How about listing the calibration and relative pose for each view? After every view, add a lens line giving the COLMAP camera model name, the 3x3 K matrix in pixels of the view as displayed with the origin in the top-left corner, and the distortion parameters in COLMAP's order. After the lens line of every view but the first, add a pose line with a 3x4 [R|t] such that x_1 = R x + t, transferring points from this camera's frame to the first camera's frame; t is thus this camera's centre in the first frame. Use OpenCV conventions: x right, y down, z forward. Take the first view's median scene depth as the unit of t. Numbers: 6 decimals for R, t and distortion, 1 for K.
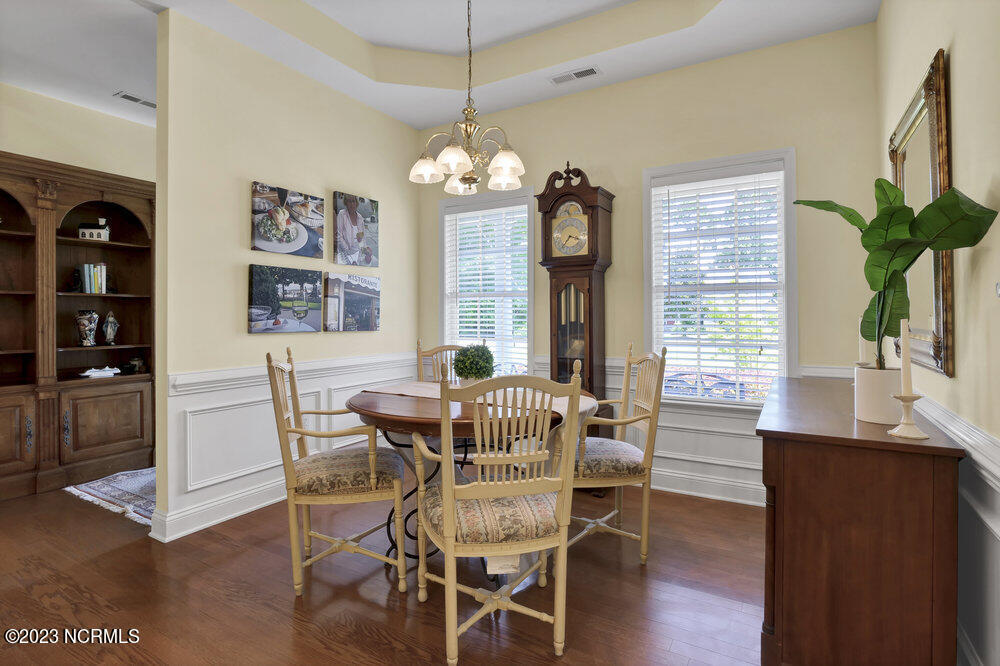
lens RADIAL K [[501.2, 0, 484.1], [0, 501.2, 325.2], [0, 0, 1]] dist [-0.001321, -0.000903]
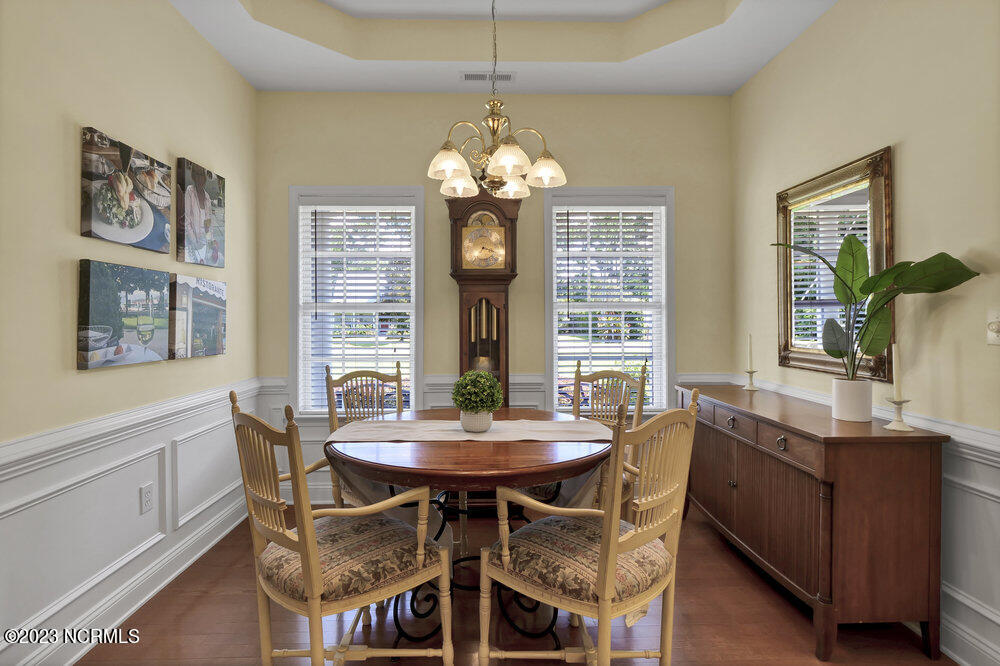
lens RADIAL K [[523.2, 0, 575.5], [0, 523.2, 333.0], [0, 0, 1]] dist [-0.002756, 0.000860]
pose [[0.843314, -0.009579, 0.537336, -0.255445], [0.011287, 0.999936, 0.000112, -0.019707], [-0.537303, 0.005971, 0.843368, 0.105499]]
